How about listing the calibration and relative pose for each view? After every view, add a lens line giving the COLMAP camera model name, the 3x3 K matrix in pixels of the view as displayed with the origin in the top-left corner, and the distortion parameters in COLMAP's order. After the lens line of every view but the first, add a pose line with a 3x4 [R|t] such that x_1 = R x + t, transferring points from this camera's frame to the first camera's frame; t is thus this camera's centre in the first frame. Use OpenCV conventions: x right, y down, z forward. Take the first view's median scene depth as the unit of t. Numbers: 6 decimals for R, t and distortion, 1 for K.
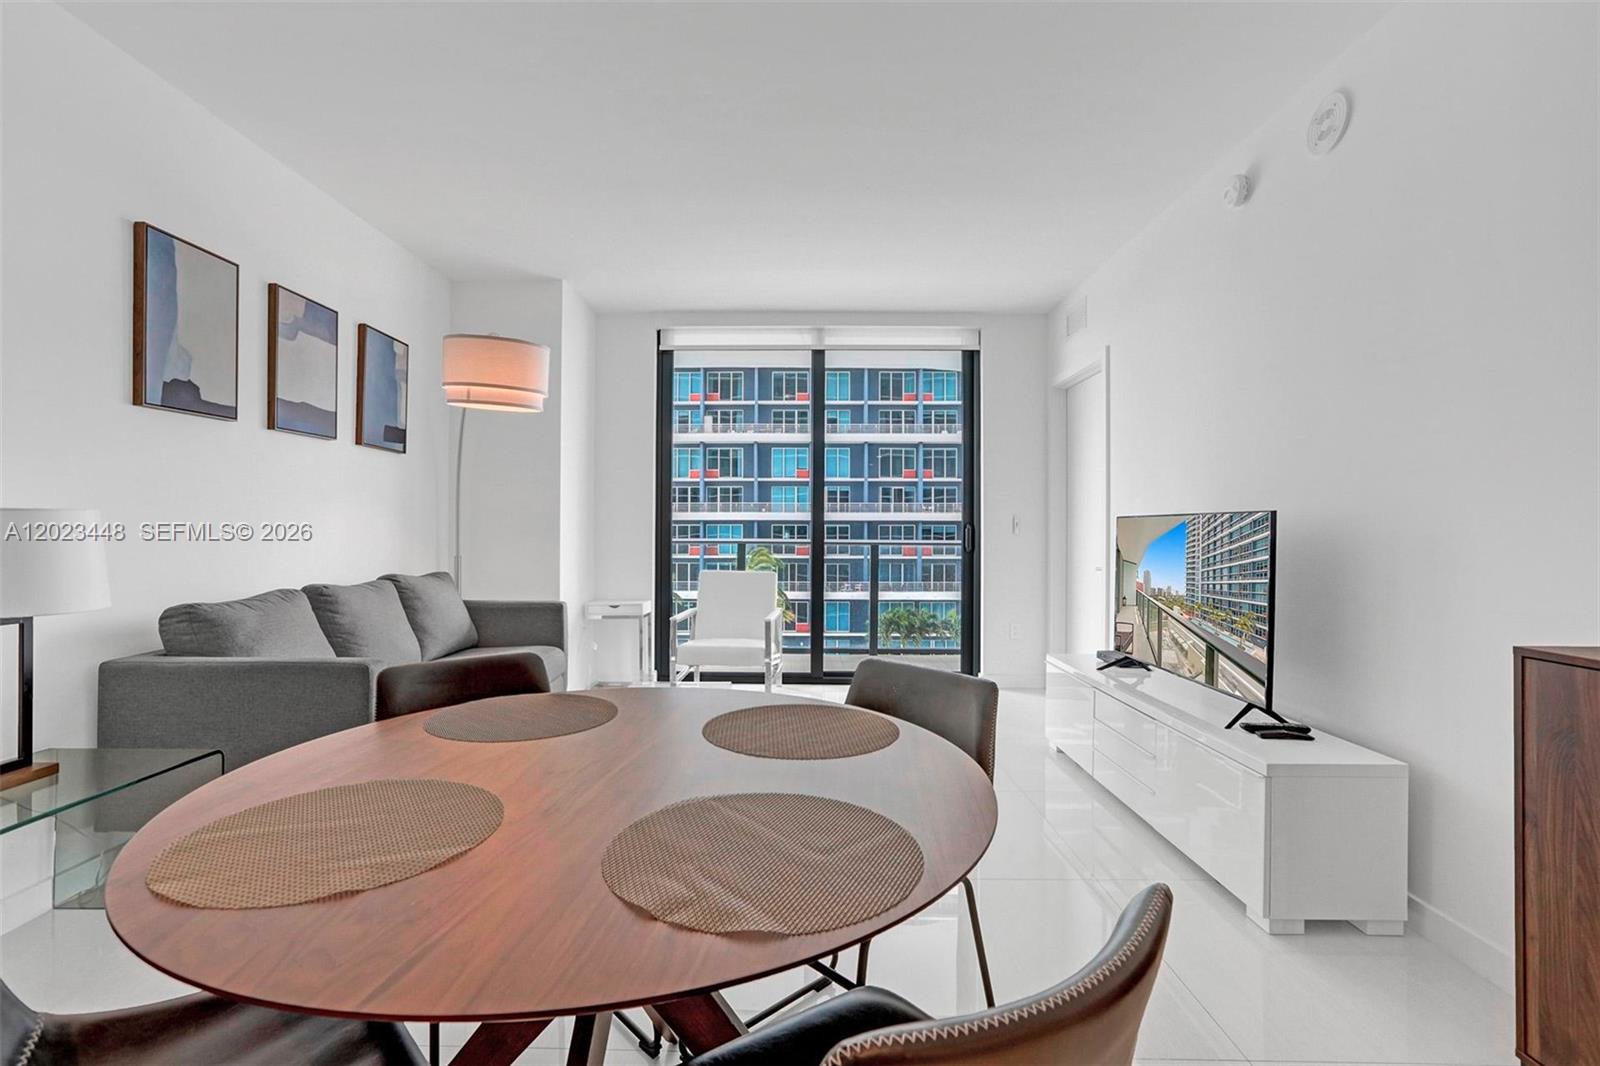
lens RADIAL K [[733.1, 0, 785.8], [0, 733.1, 530.4], [0, 0, 1]] dist [-0.043584, 0.026857]
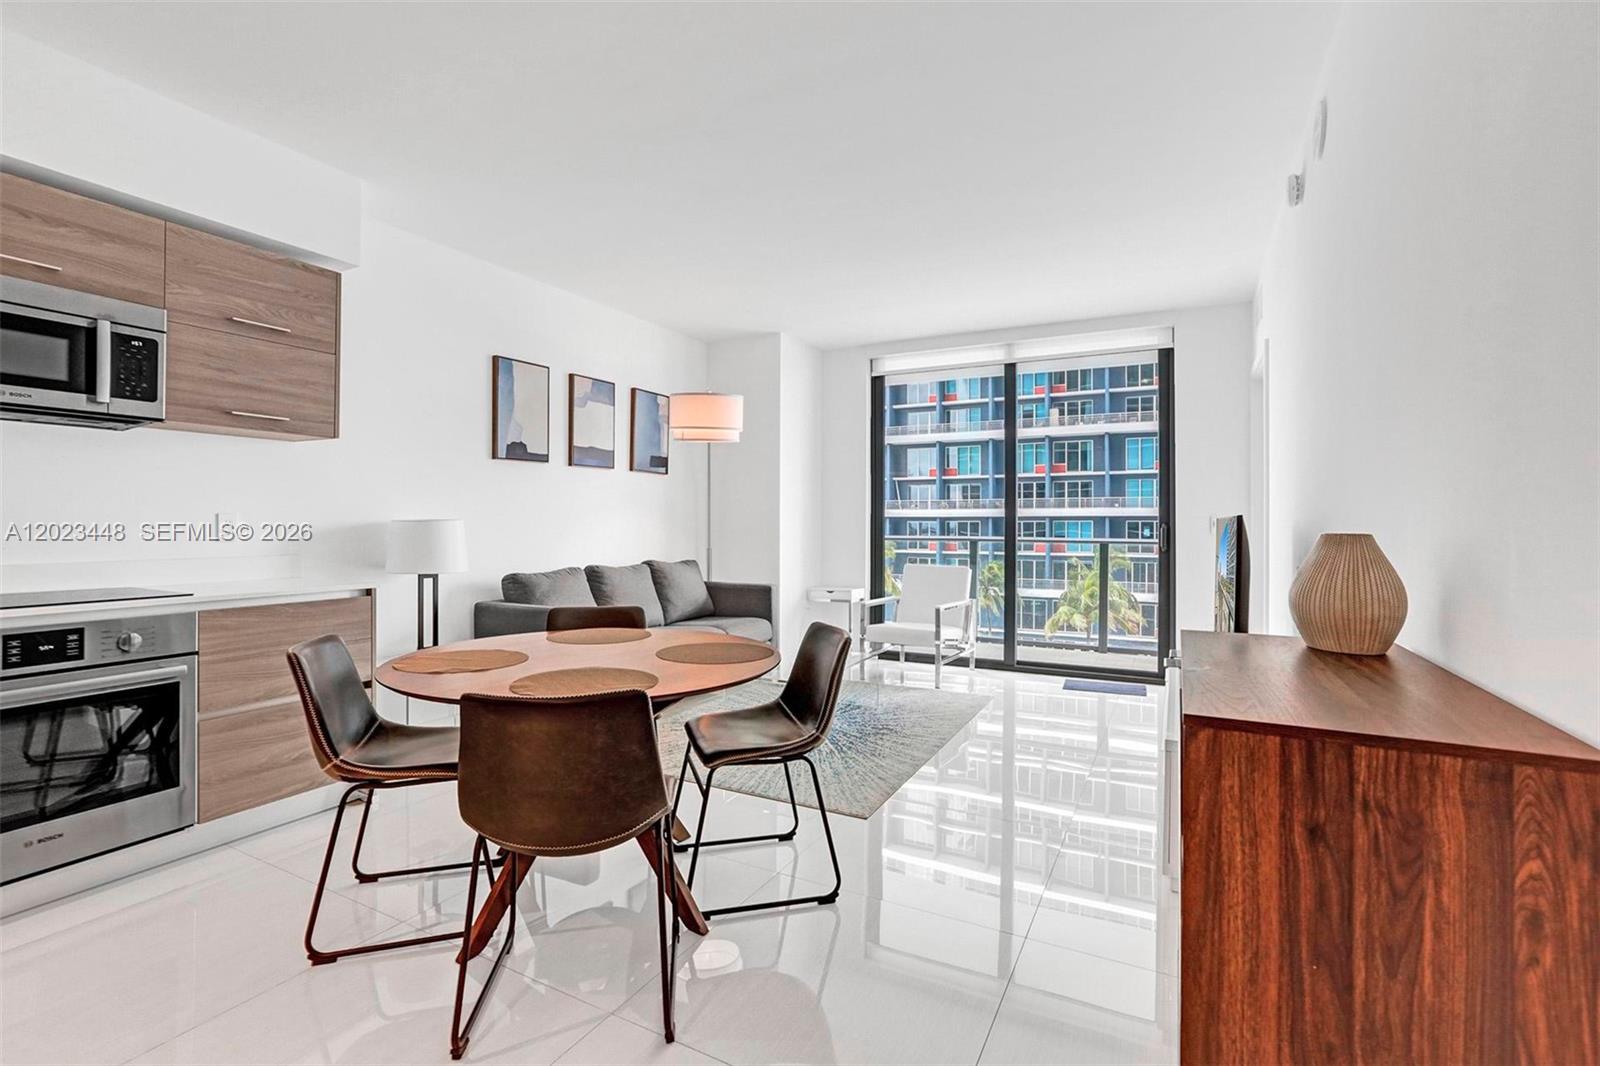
lens RADIAL K [[735.0, 0, 794.2], [0, 735.0, 524.7], [0, 0, 1]] dist [-0.045926, 0.029785]
pose [[0.889775, -0.001236, -0.456397, 0.372710], [-0.000010, 0.999996, -0.002727, -0.006168], [0.456399, 0.002431, 0.889772, -0.163744]]
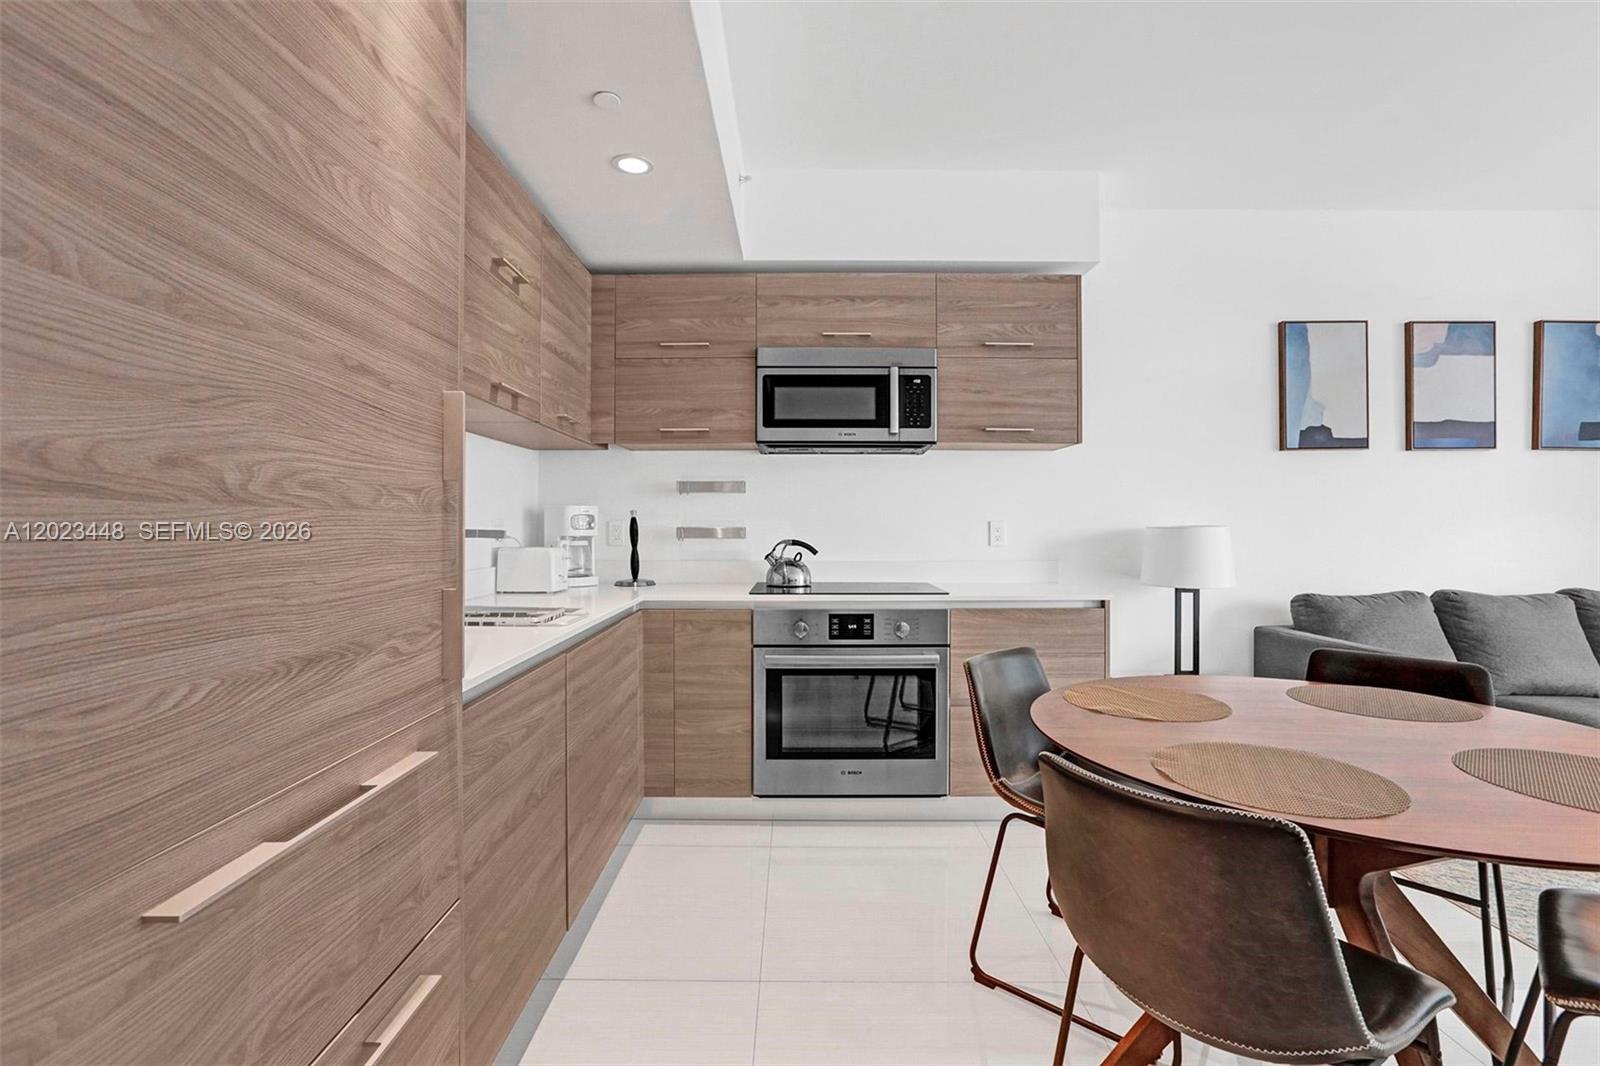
lens RADIAL K [[742.3, 0, 789.5], [0, 742.3, 517.6], [0, 0, 1]] dist [-0.041928, 0.024036]
pose [[0.017715, -0.012986, -0.999759, 0.346386], [-0.003858, 0.999907, -0.013056, -0.012399], [0.999836, 0.004088, 0.017663, 0.003172]]
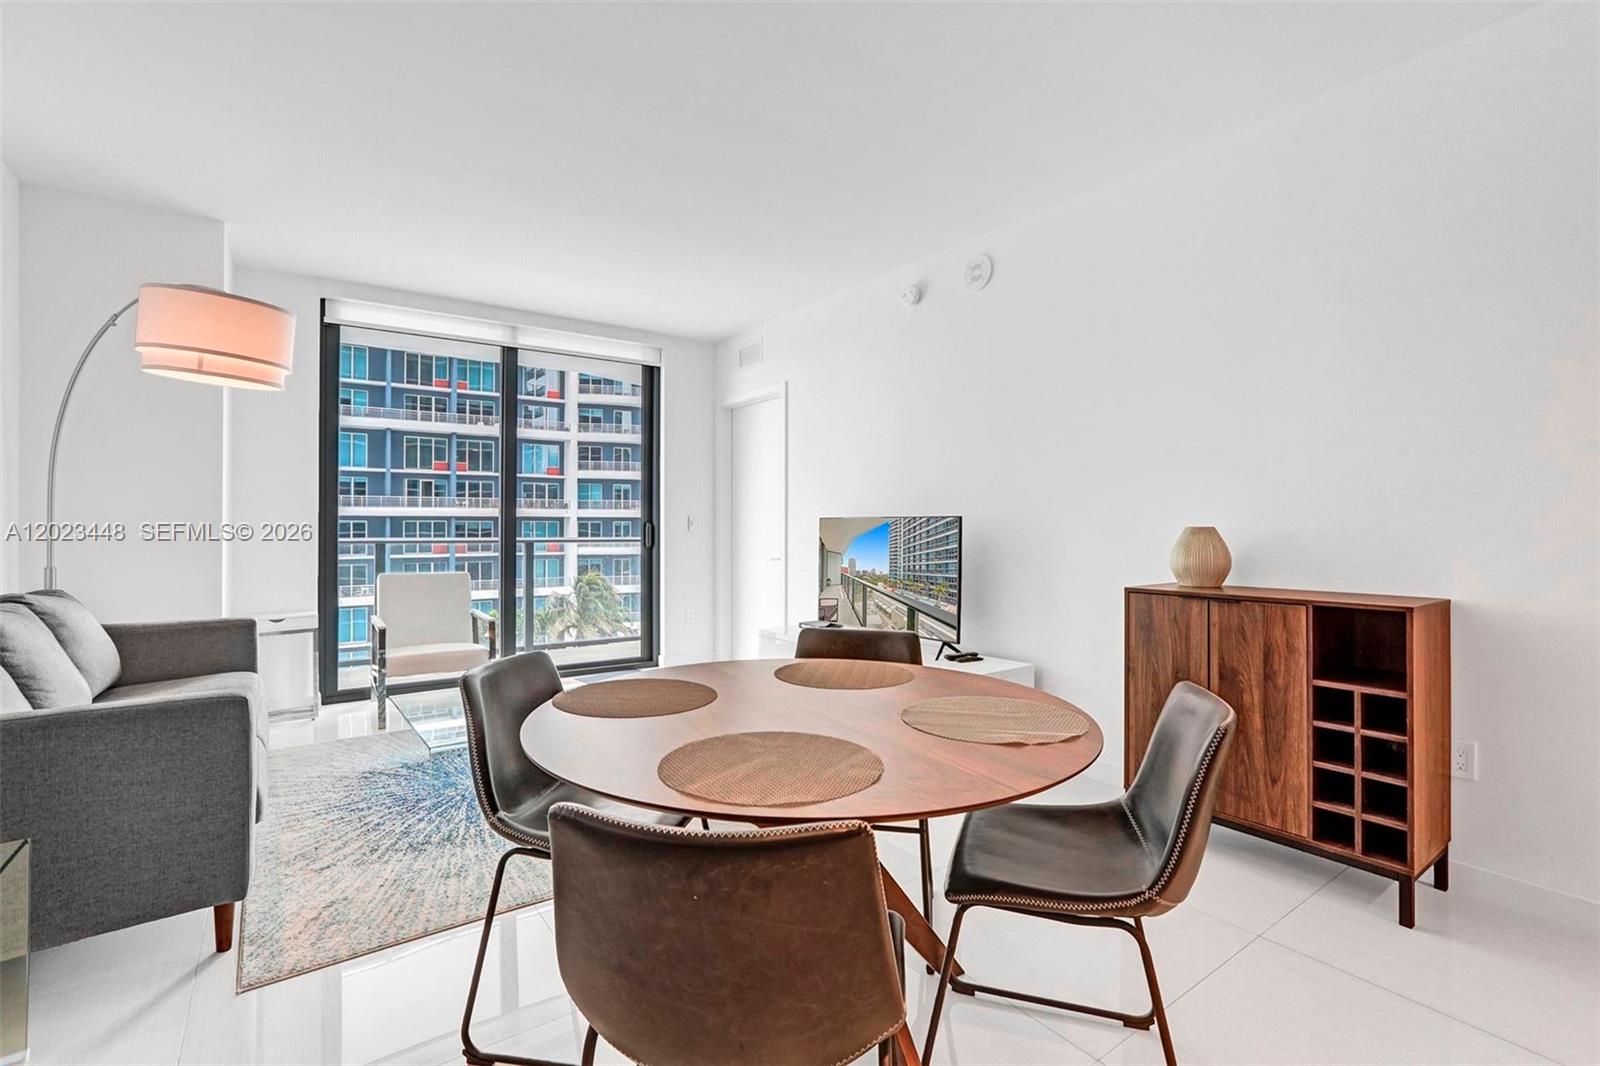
lens RADIAL K [[733.1, 0, 785.8], [0, 733.1, 530.4], [0, 0, 1]] dist [-0.043584, 0.026857]
pose [[0.803610, -0.006678, 0.595118, -0.361294], [0.003159, 0.999971, 0.006956, -0.005442], [-0.595147, -0.003710, 0.803608, -0.024977]]
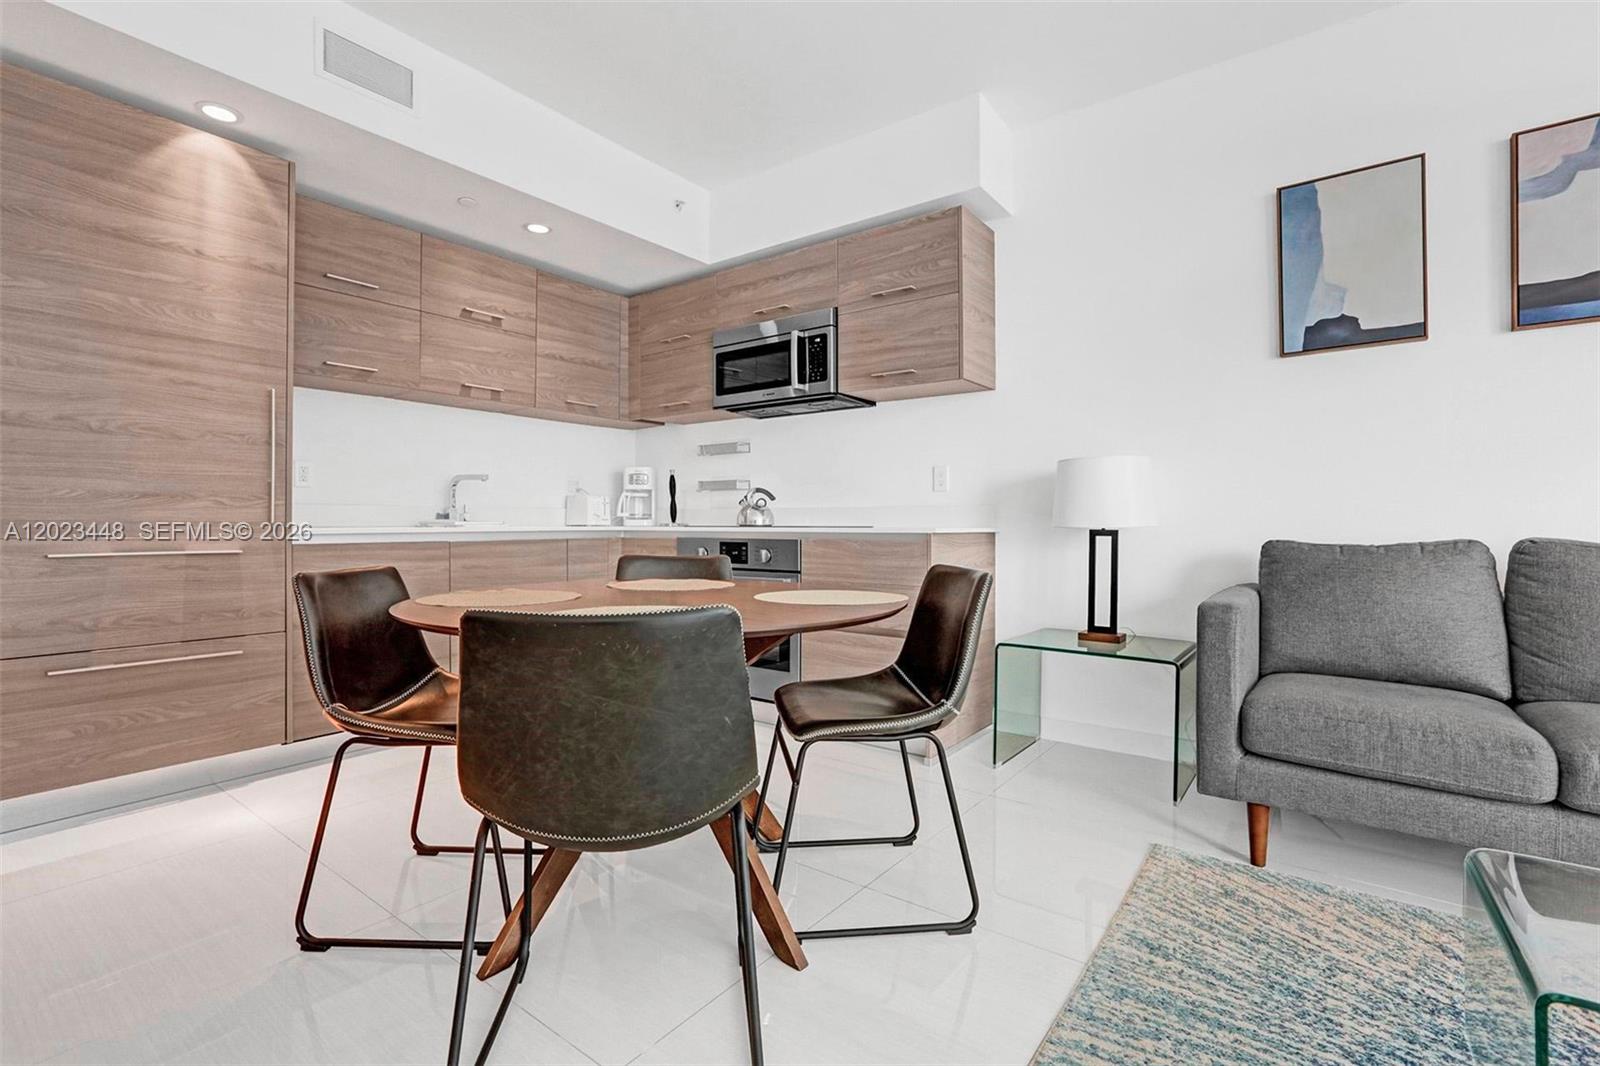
lens RADIAL K [[733.1, 0, 785.8], [0, 733.1, 530.4], [0, 0, 1]] dist [-0.043584, 0.026857]
pose [[-0.594160, 0.002377, -0.804343, 0.278868], [-0.007379, 0.999937, 0.008406, 0.055502], [0.804313, 0.010929, -0.594105, 0.692880]]
